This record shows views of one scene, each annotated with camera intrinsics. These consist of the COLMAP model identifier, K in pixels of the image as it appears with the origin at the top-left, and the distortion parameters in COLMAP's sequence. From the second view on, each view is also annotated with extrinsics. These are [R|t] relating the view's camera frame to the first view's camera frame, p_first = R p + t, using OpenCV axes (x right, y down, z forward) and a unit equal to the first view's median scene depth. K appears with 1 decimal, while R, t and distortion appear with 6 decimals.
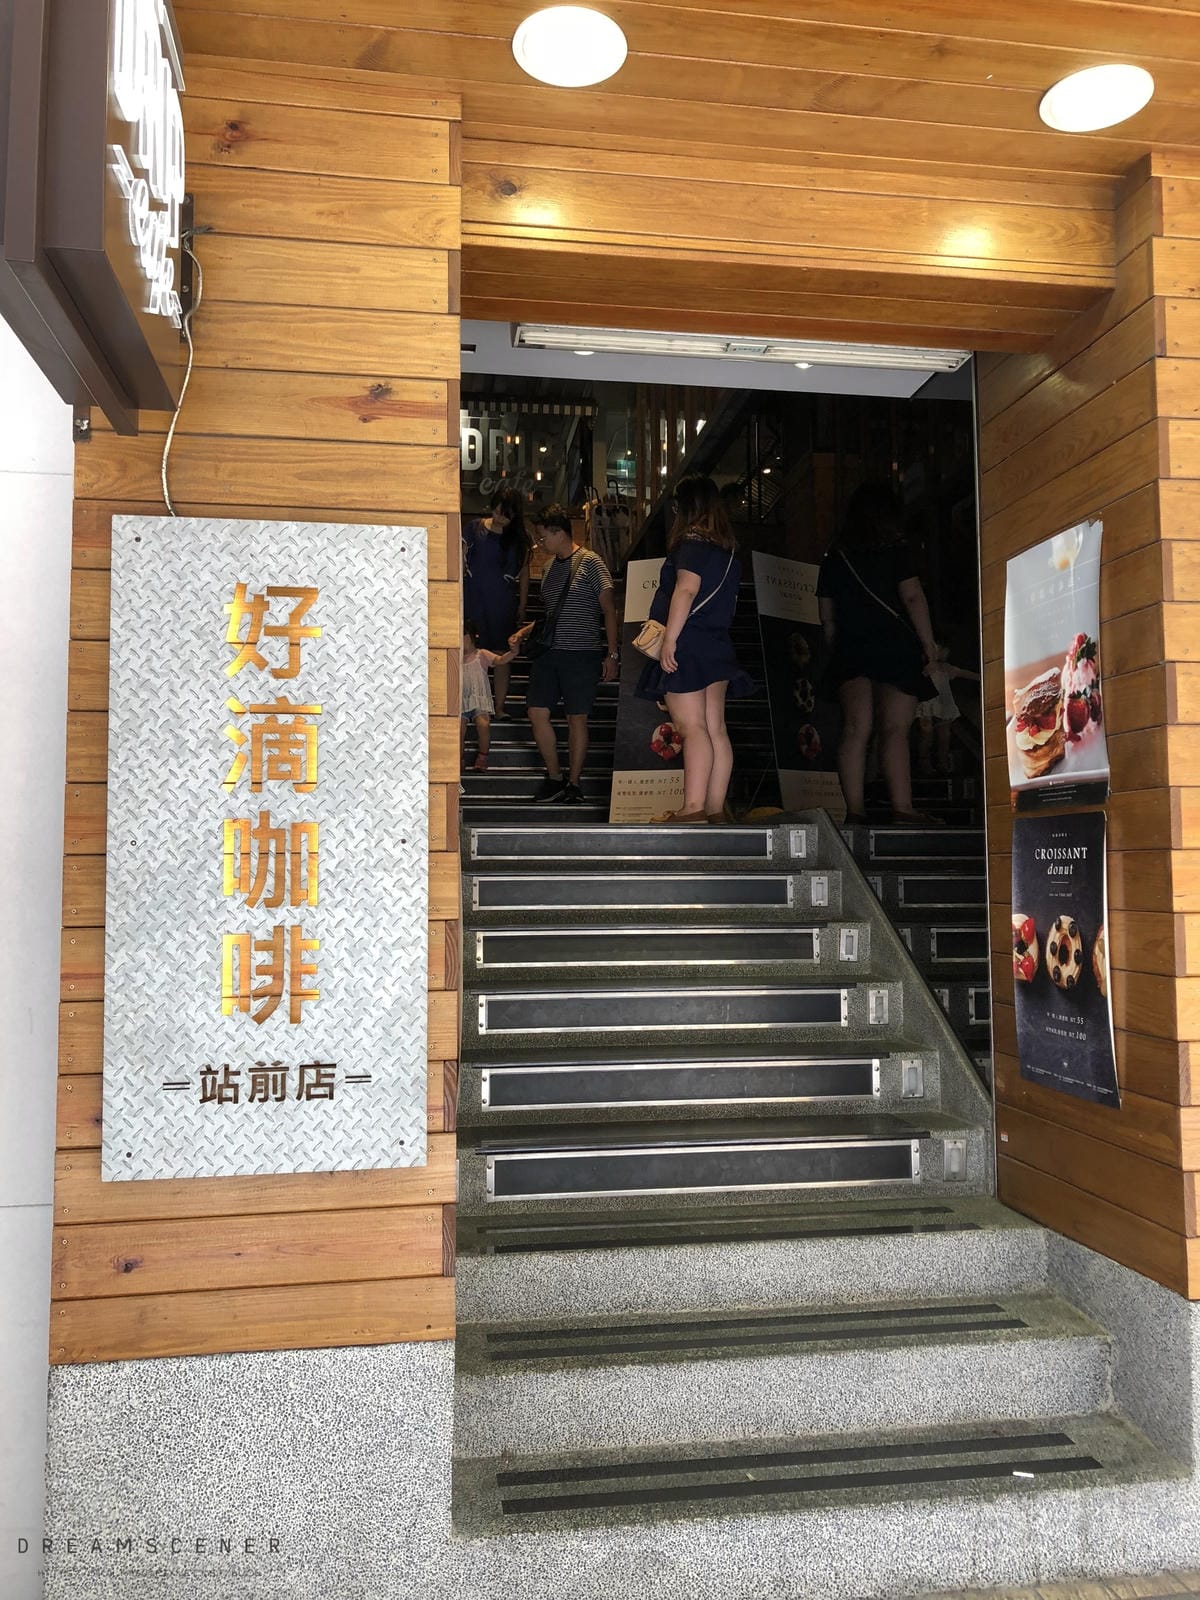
lens RADIAL K [[1319.0, 0, 612.9], [0, 1319.0, 799.6], [0, 0, 1]] dist [0.050507, -0.067470]
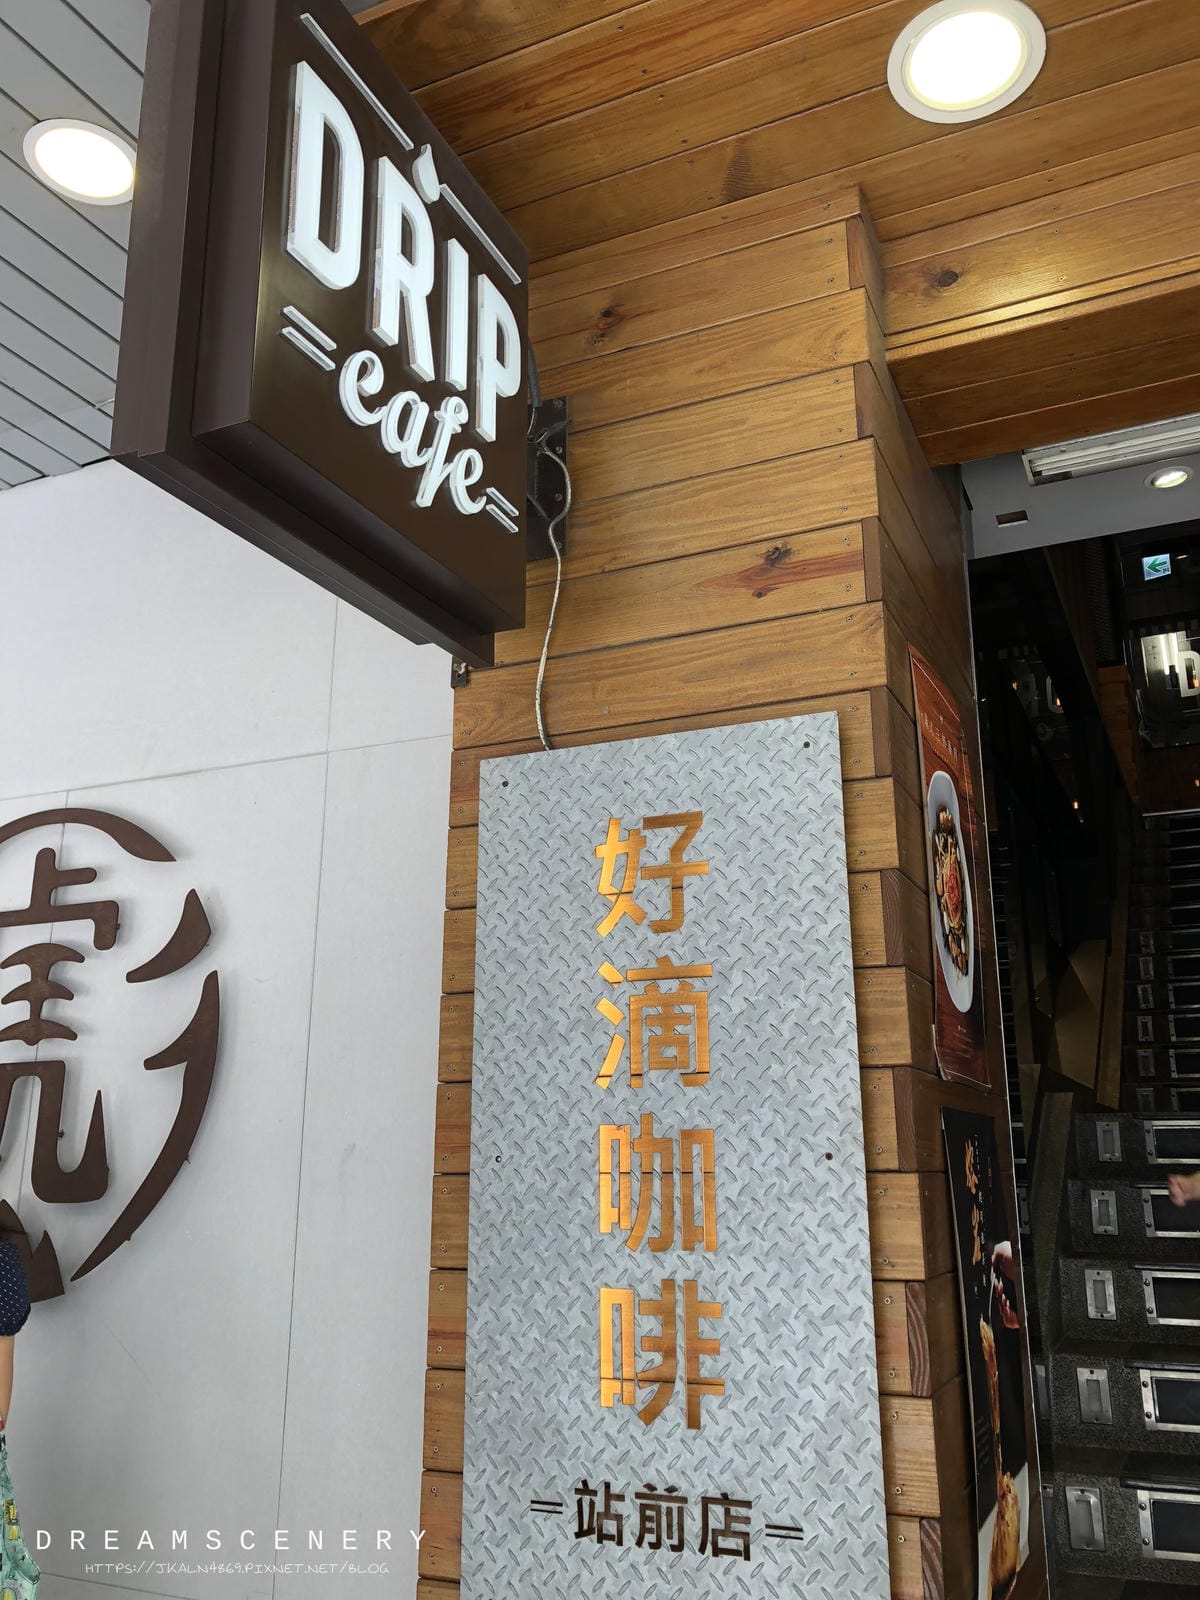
lens RADIAL K [[1319.0, 0, 605.1], [0, 1319.0, 795.4], [0, 0, 1]] dist [0.050507, -0.067470]
pose [[0.833212, -0.144993, -0.533606, 0.137872], [0.028136, 0.974876, -0.220963, -0.001941], [0.552238, 0.169096, 0.816358, 0.344842]]
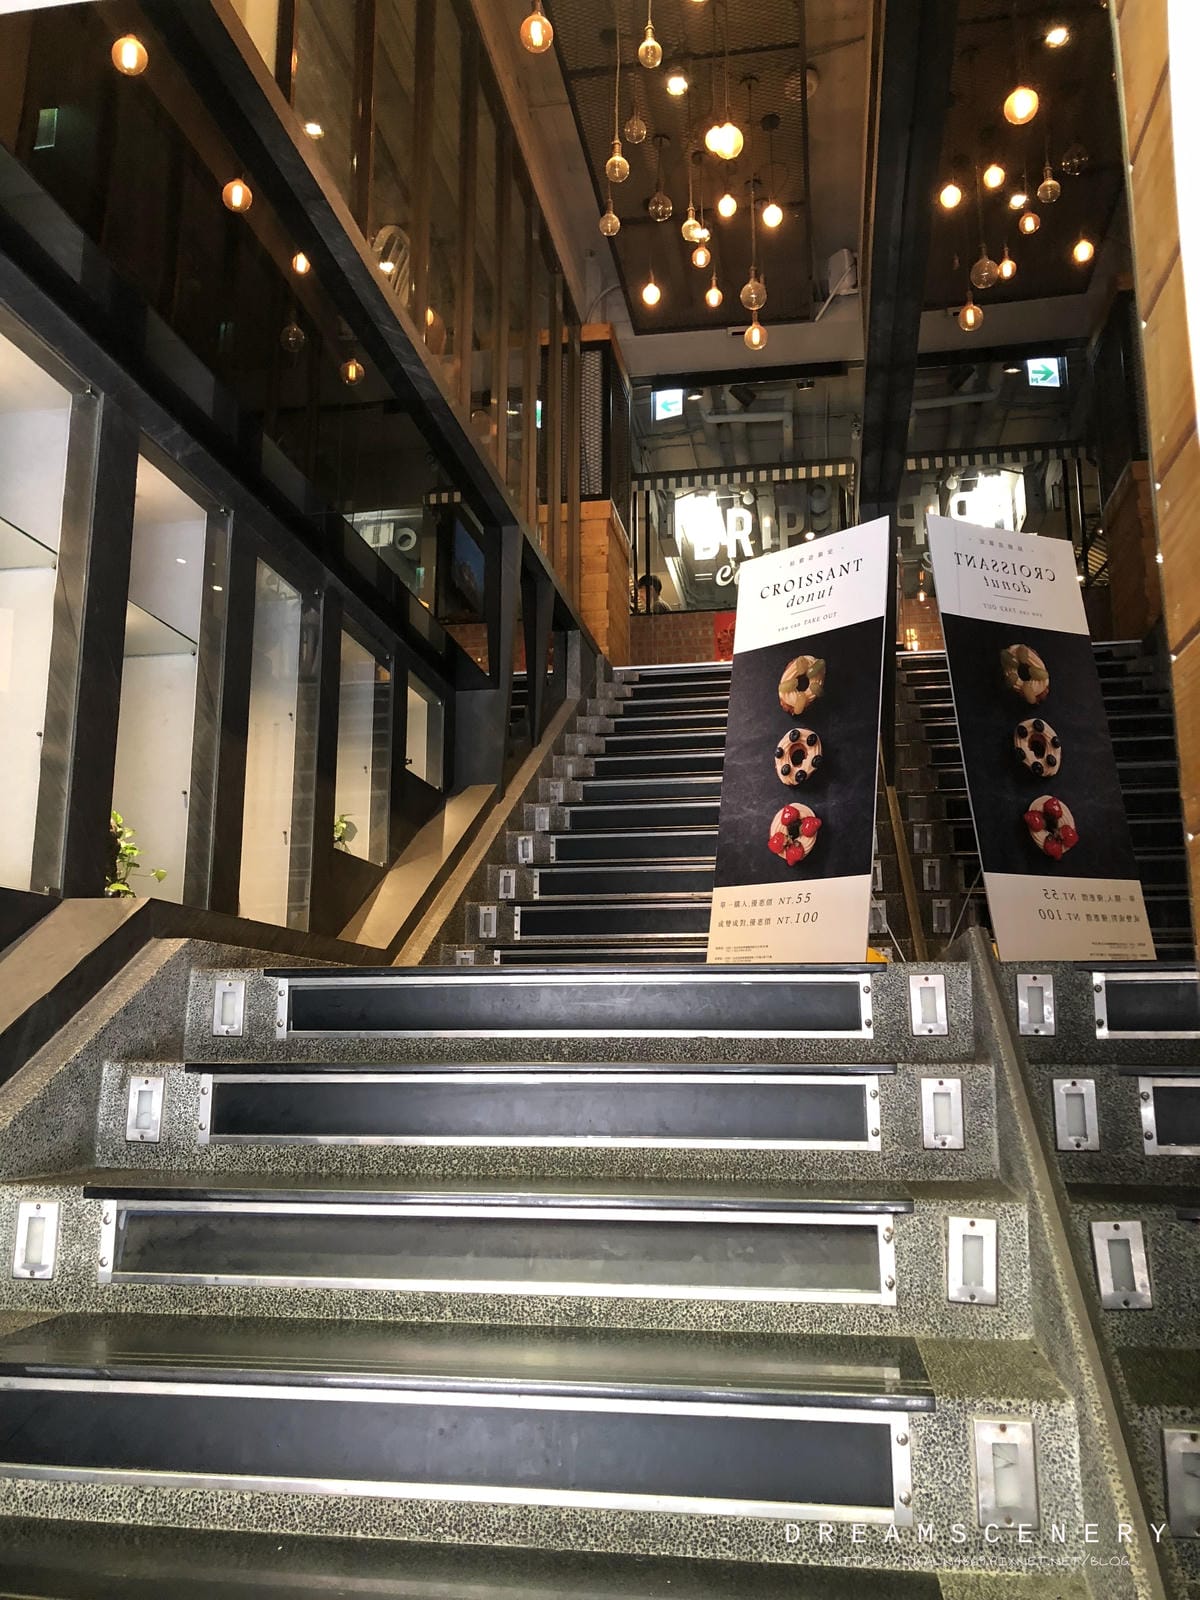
lens RADIAL K [[1319.0, 0, 585.0], [0, 1319.0, 799.9], [0, 0, 1]] dist [0.050507, -0.067470]
pose [[0.948503, -0.057617, -0.311486, 0.368863], [0.018177, 0.991598, -0.128070, 0.041060], [0.316248, 0.115813, 0.941581, 1.058318]]
